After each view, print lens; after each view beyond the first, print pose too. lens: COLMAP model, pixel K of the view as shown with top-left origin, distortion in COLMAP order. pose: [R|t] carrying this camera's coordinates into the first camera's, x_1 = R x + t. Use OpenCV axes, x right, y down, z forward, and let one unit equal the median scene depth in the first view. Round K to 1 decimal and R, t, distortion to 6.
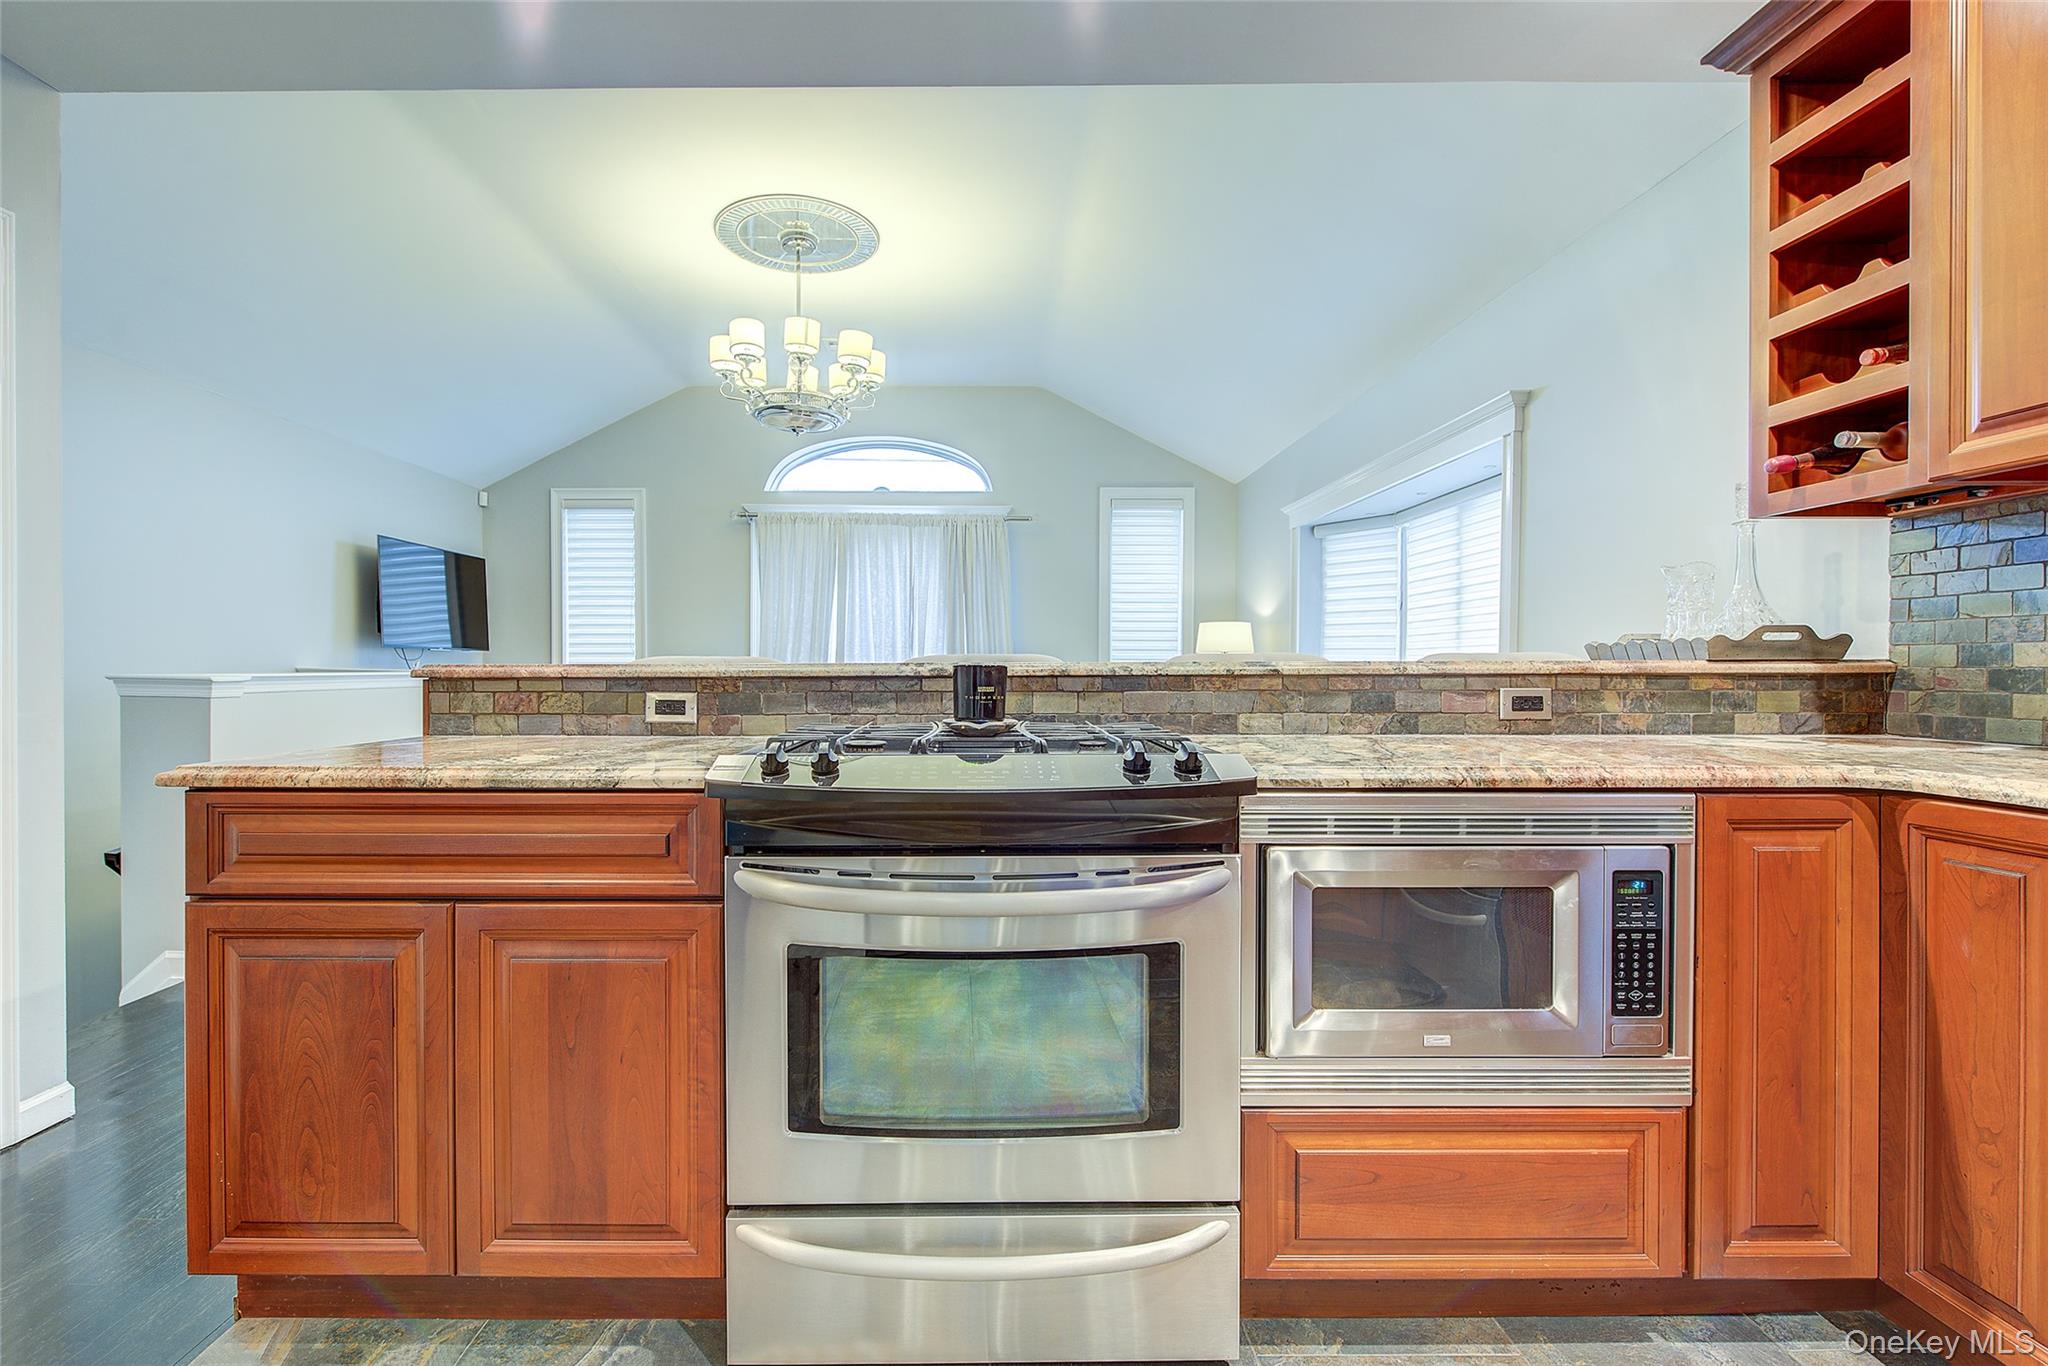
lens RADIAL K [[894.3, 0, 968.8], [0, 894.3, 678.8], [0, 0, 1]] dist [-0.000835, -0.000497]
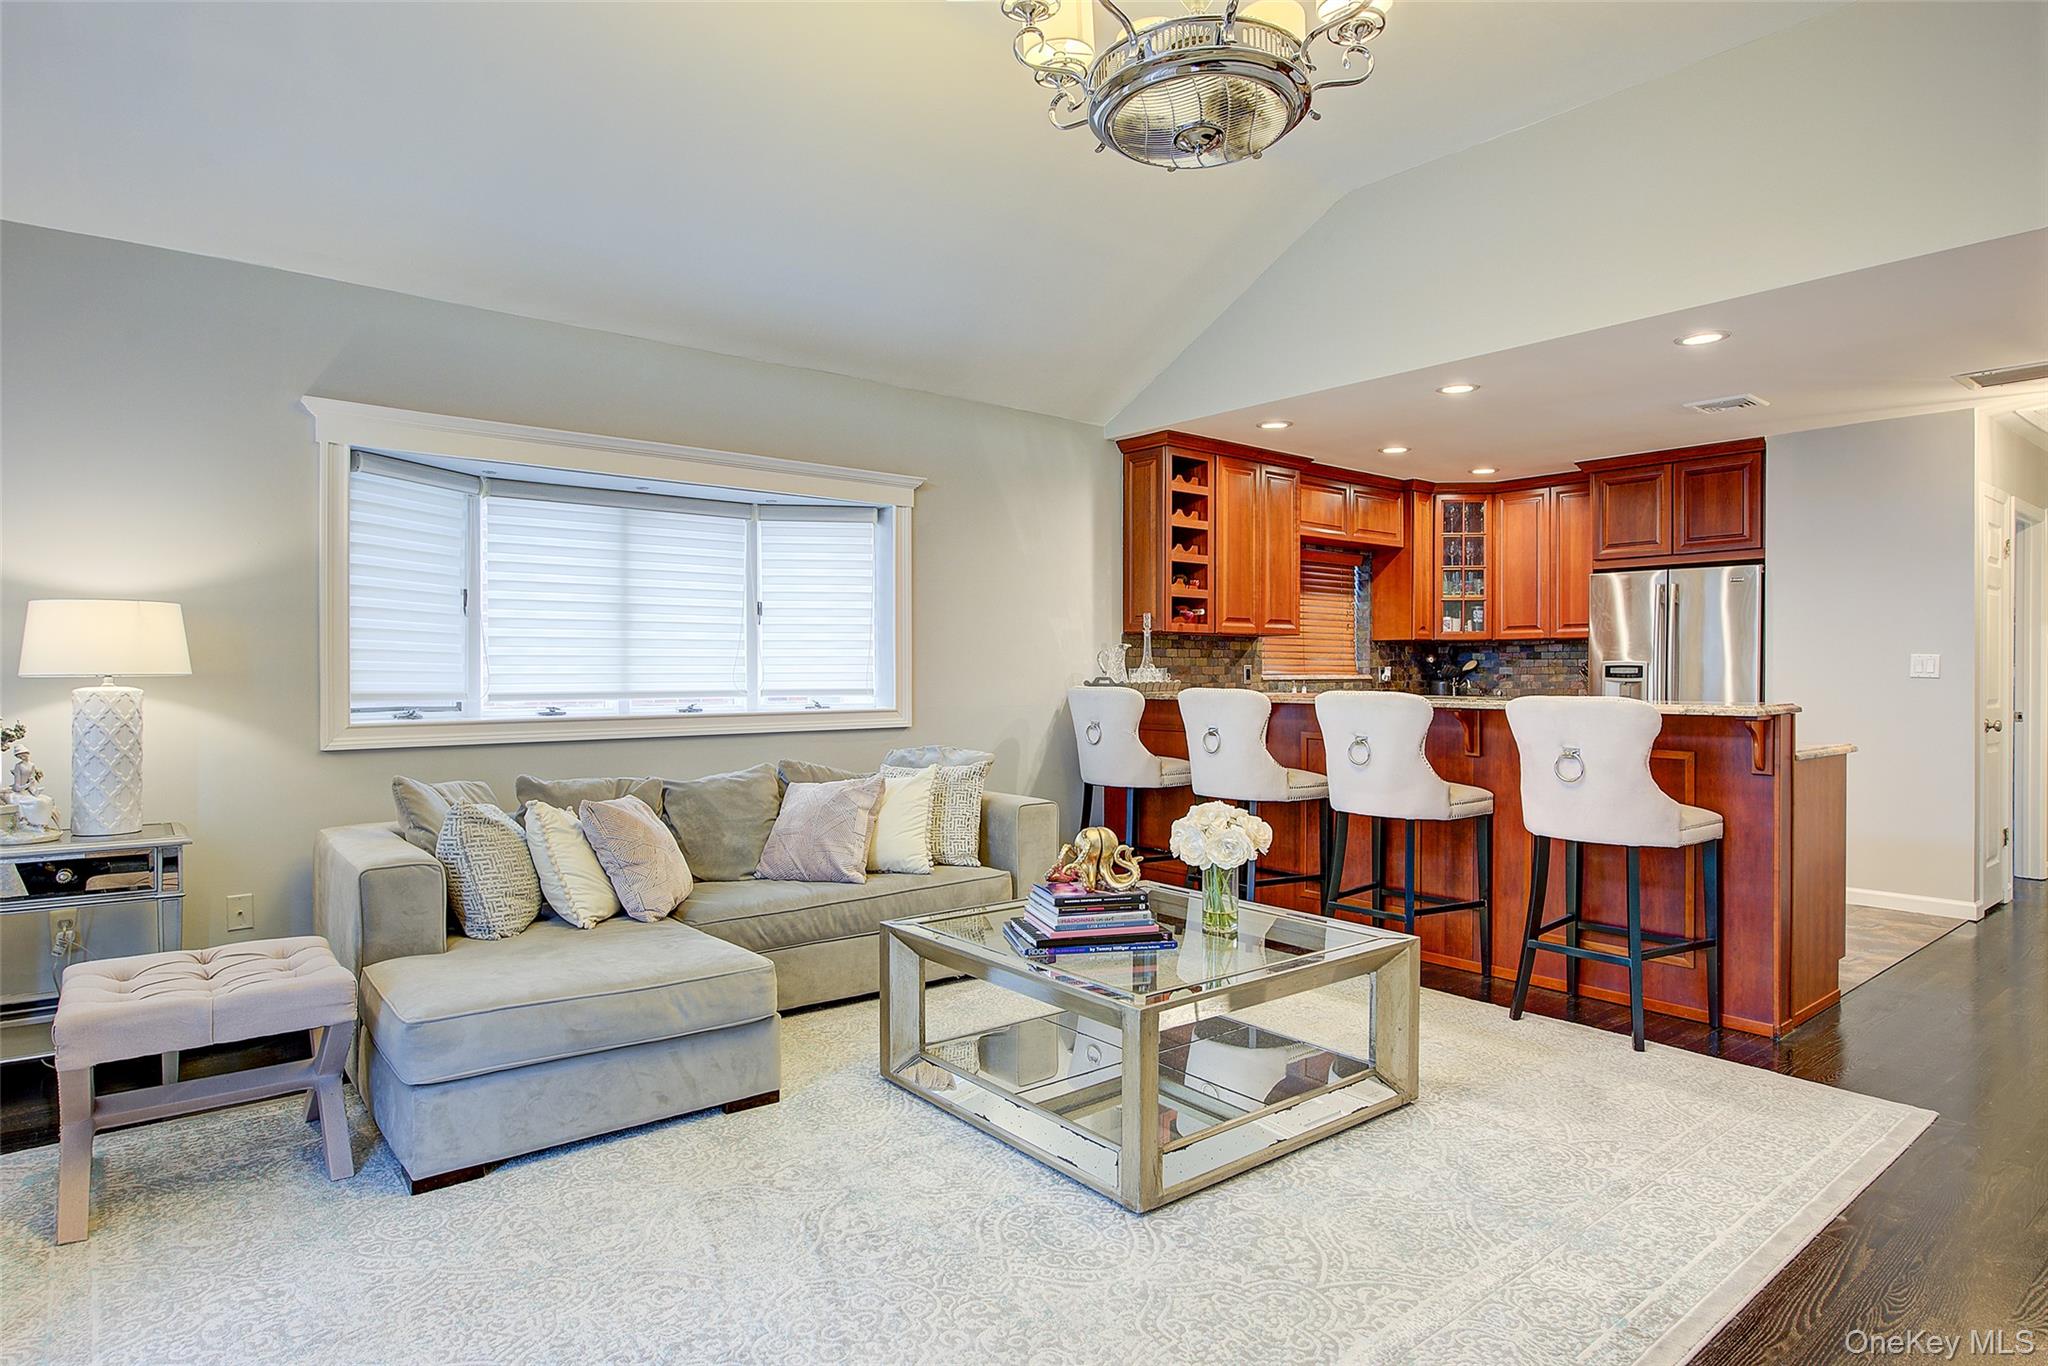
lens RADIAL K [[1155.6, 0, 1024.0], [0, 1155.6, 683.0], [0, 0, 1]] dist [-0.004209, 0.001423]
pose [[-0.645365, -0.007465, 0.763838, -1.258936], [0.009848, 0.999788, 0.018091, -0.101400], [-0.763811, 0.019197, -0.645154, 3.315114]]
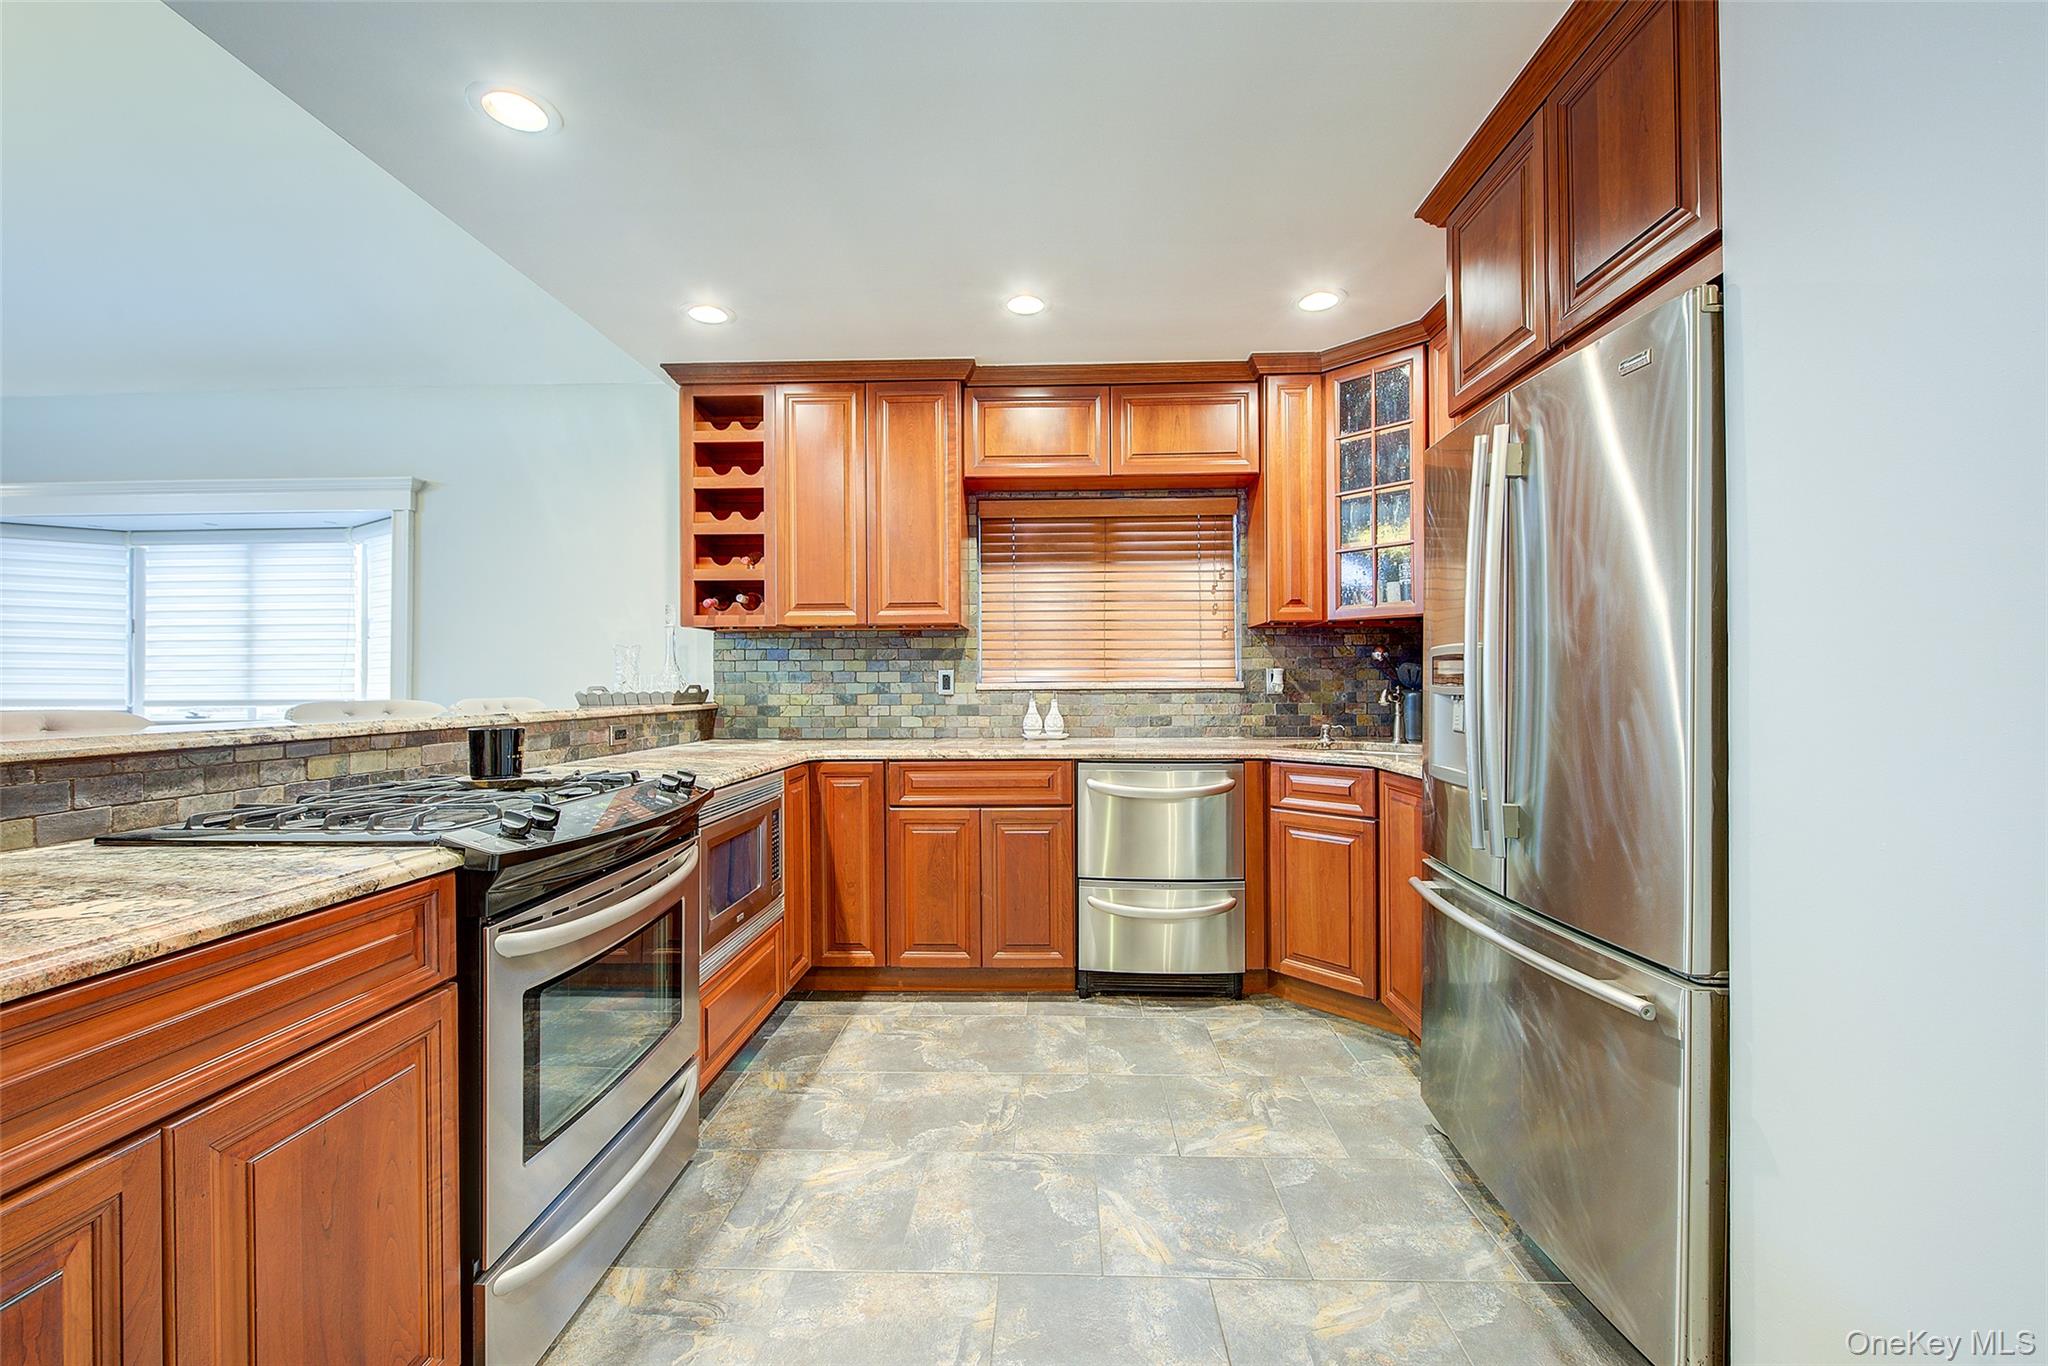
lens RADIAL K [[821.1, 0, 1034.4], [0, 821.1, 681.8], [0, 0, 1]] dist [0.002074, -0.000681]
pose [[0.028160, 0.004029, 0.999595, -0.805806], [0.017792, 0.999831, -0.004531, -0.045484], [-0.999445, 0.017912, 0.028083, 0.229561]]
